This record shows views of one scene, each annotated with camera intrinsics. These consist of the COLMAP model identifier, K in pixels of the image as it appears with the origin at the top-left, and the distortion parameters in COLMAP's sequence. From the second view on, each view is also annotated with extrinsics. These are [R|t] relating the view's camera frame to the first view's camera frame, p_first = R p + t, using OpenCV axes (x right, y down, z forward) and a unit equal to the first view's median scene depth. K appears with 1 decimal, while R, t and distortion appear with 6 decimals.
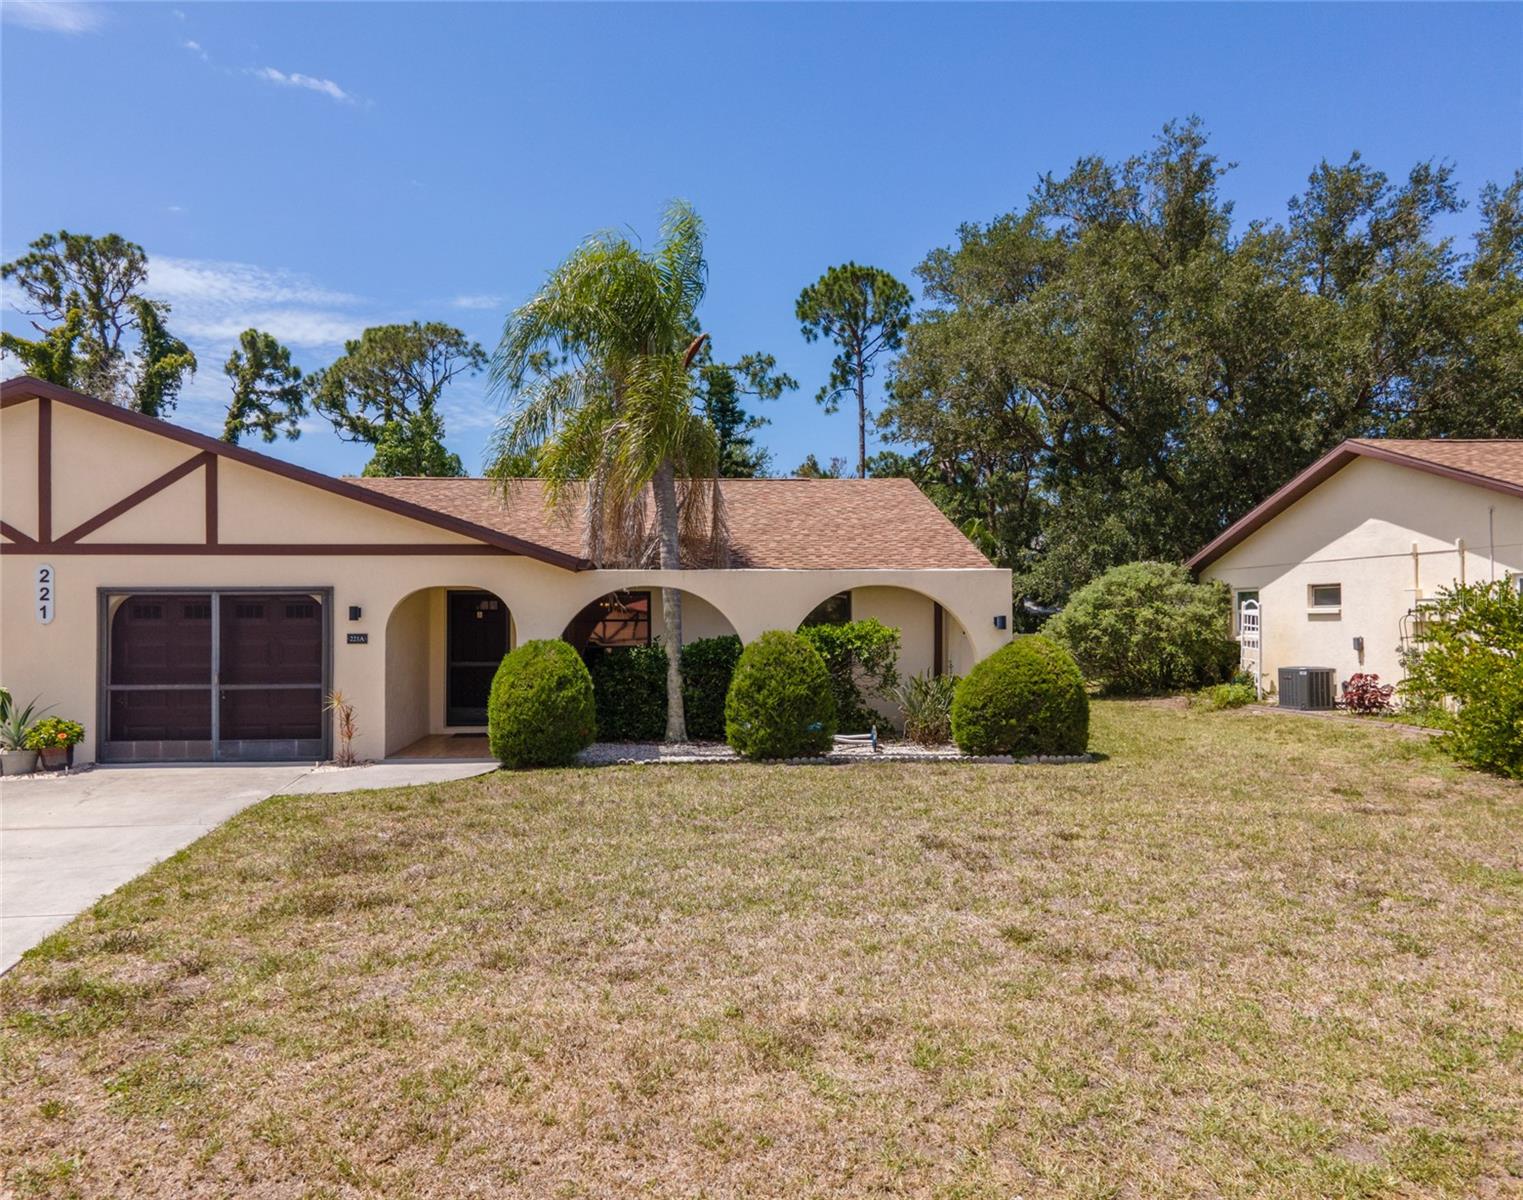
lens RADIAL K [[1194.9, 0, 719.0], [0, 1194.9, 603.7], [0, 0, 1]] dist [0.004667, 0.065836]
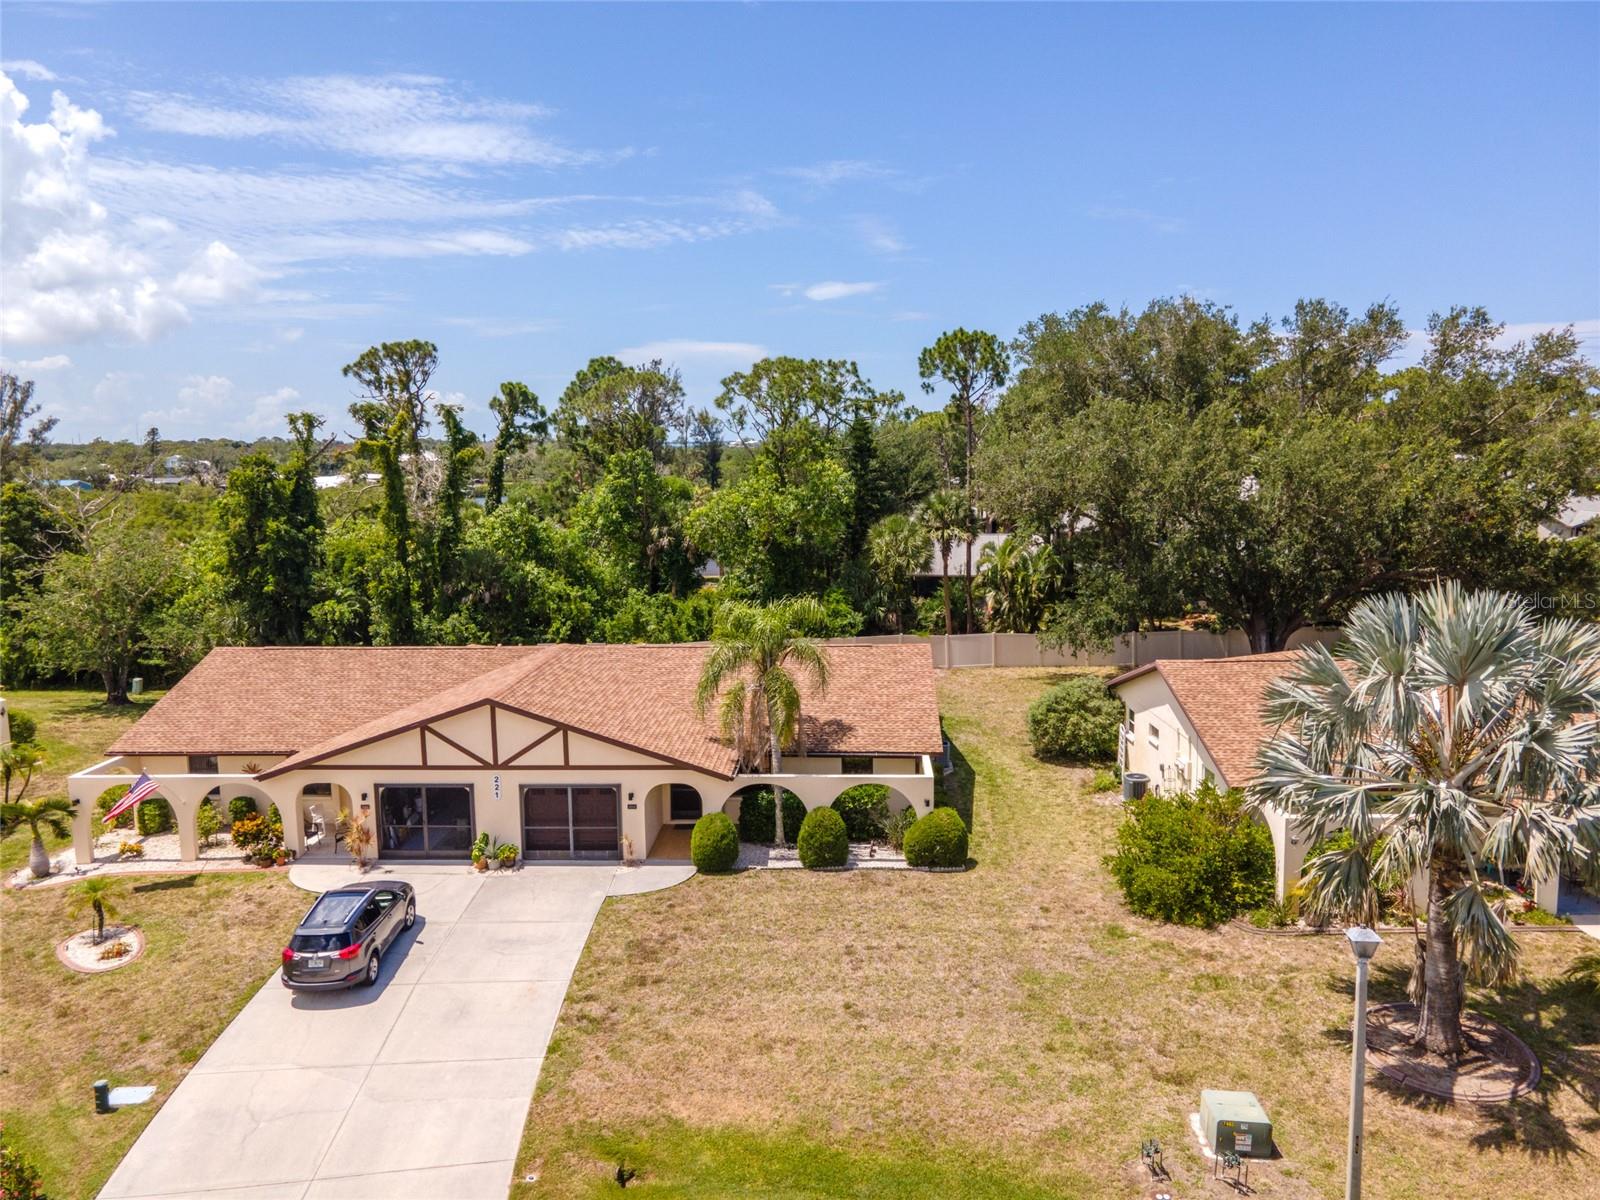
lens RADIAL K [[1164.4, 0, 800.0], [0, 1164.4, 600.0], [0, 0, 1]] dist [0.034606, 0.007295]
pose [[0.995284, 0.004146, -0.096917, 0.177311], [0.010605, 0.988447, 0.151193, -0.557108], [0.096424, -0.151508, 0.983742, -0.857569]]
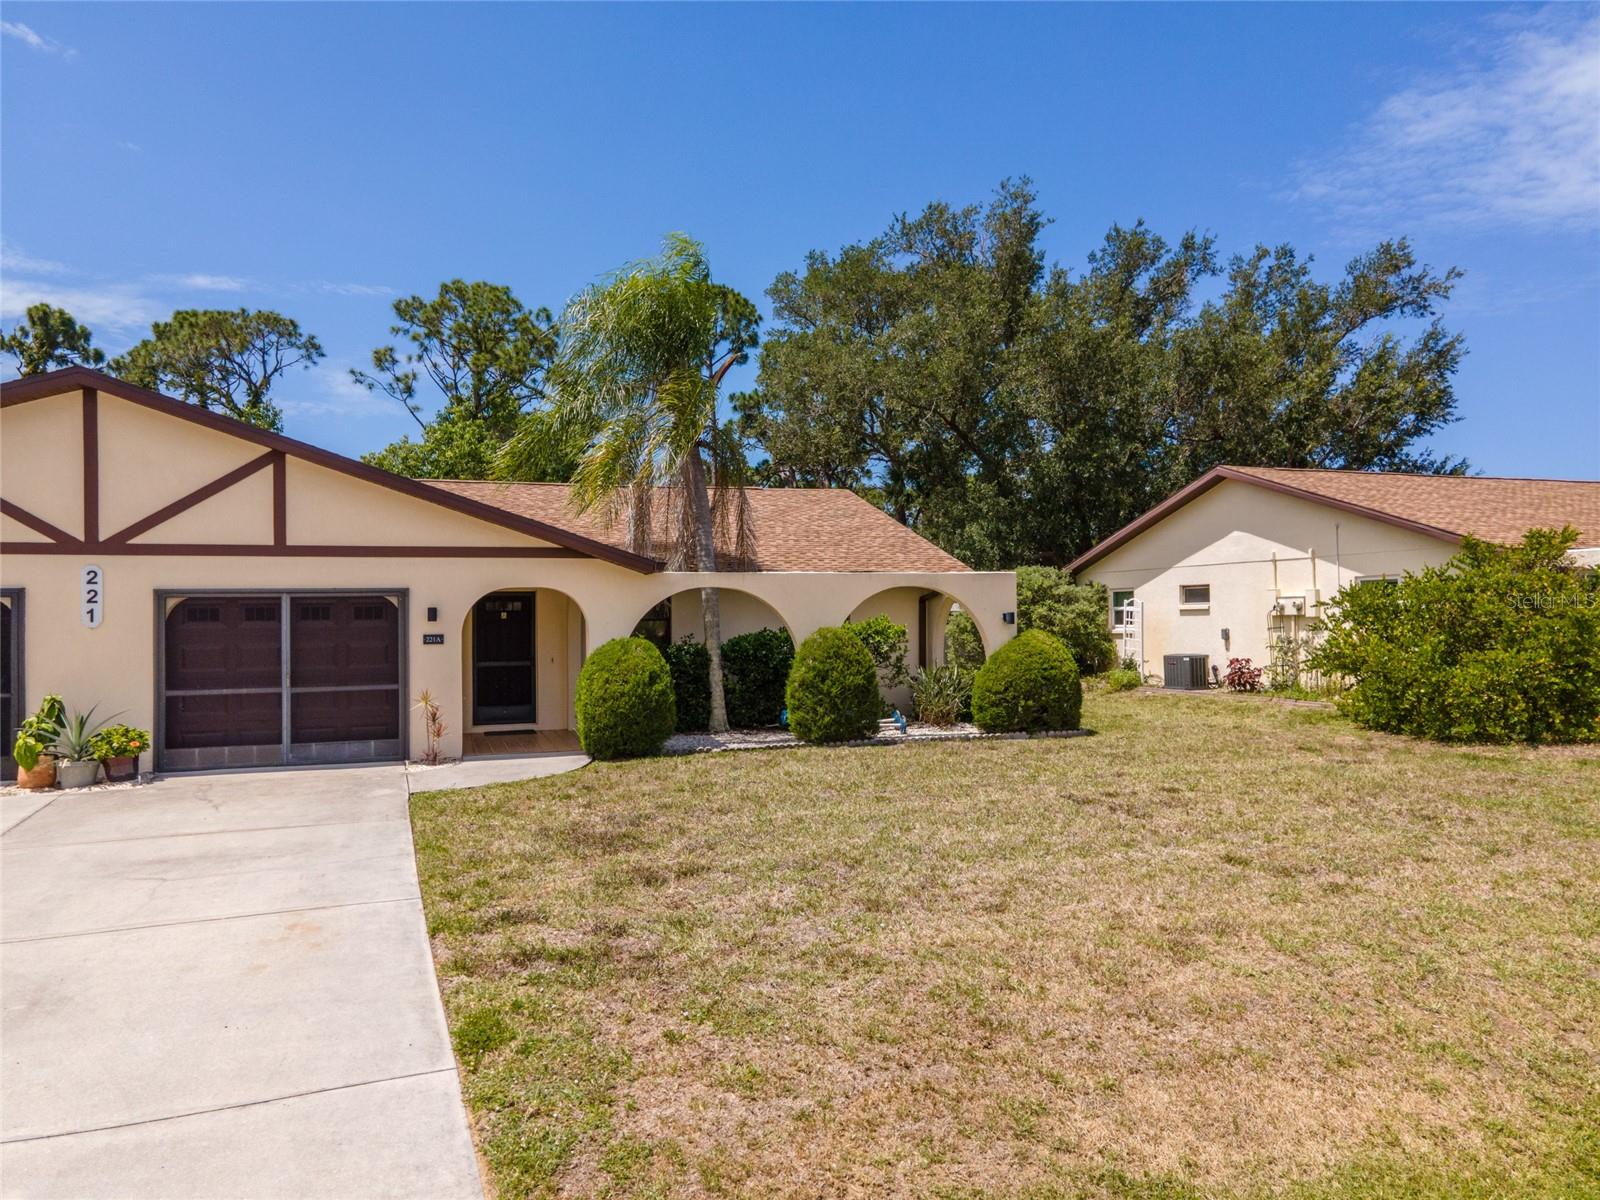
lens RADIAL K [[1164.4, 0, 800.0], [0, 1164.4, 600.0], [0, 0, 1]] dist [0.034606, 0.007295]
pose [[0.966044, -0.004278, 0.258342, -0.214033], [0.005322, 0.999980, -0.003344, 0.000614], [-0.258322, 0.004606, 0.966048, -0.034875]]
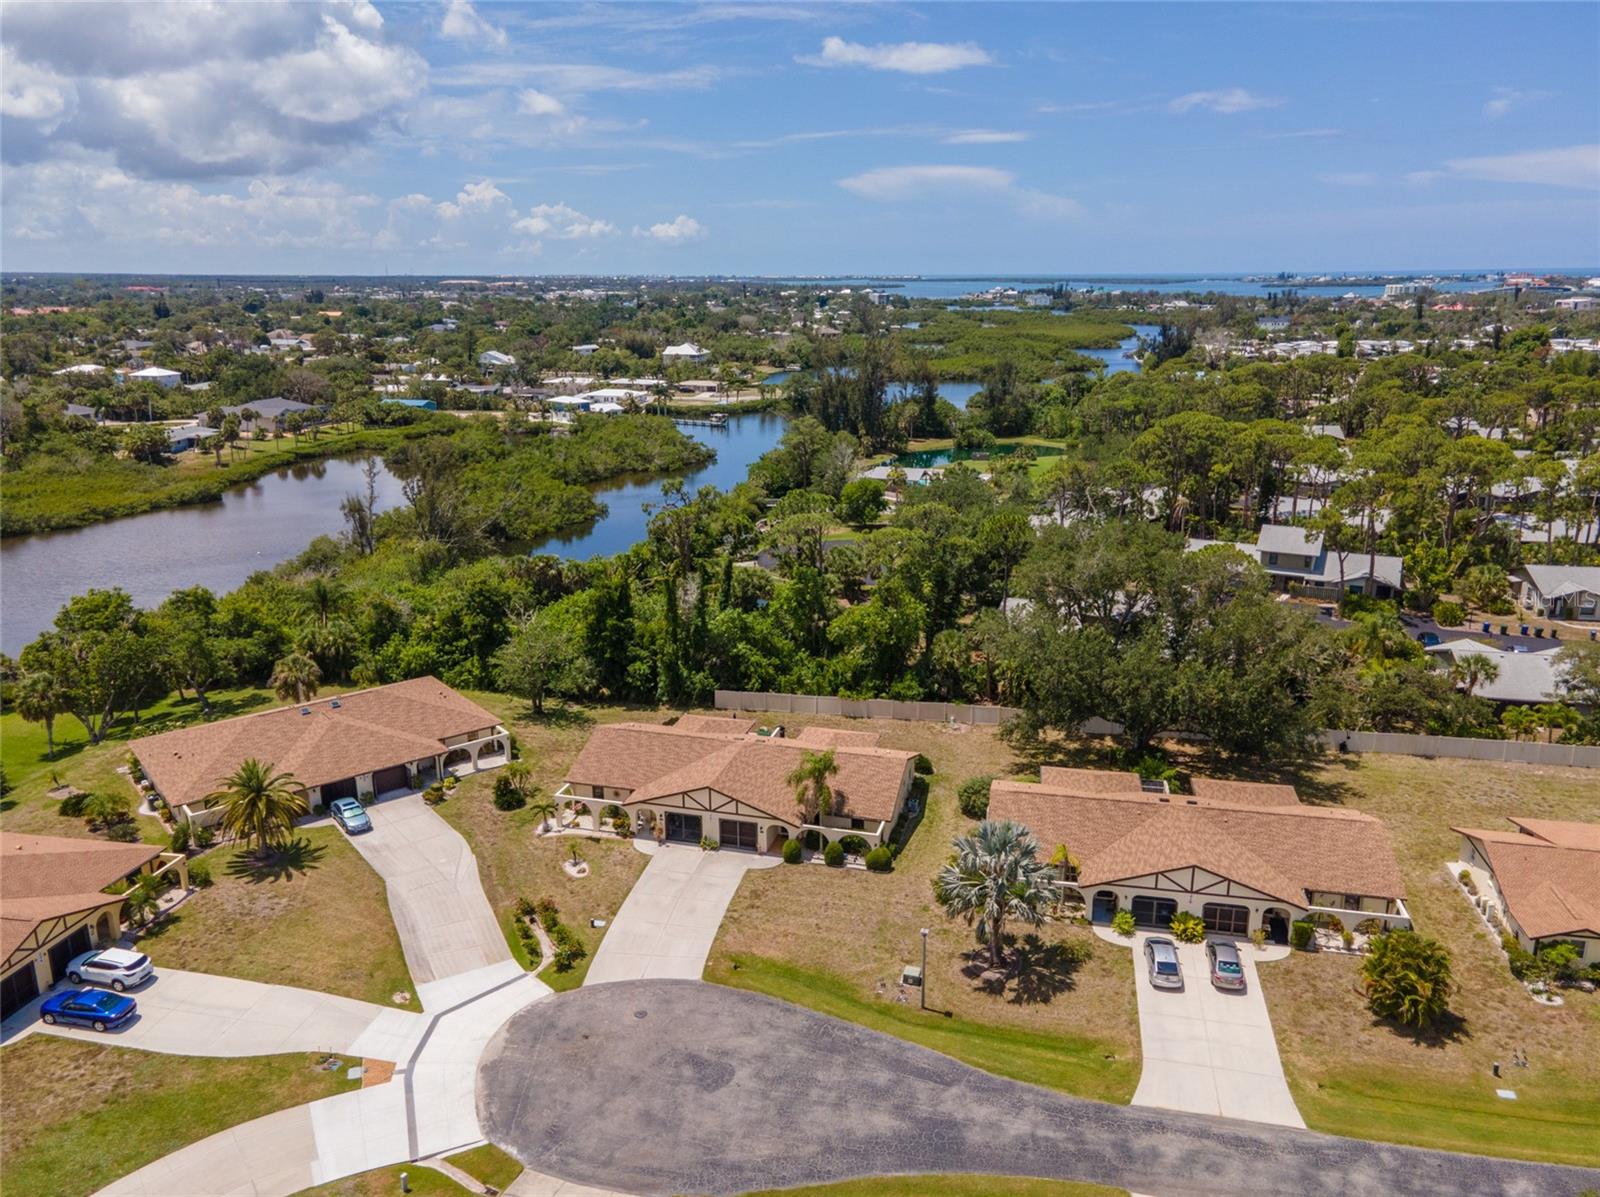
lens RADIAL K [[1164.4, 0, 800.0], [0, 1164.4, 598.5], [0, 0, 1]] dist [0.034606, 0.007295]
pose [[0.951464, 0.086393, -0.295387, 1.146975], [-0.000897, 0.960566, 0.278050, -2.101498], [0.307760, -0.264290, 0.914021, -3.014304]]
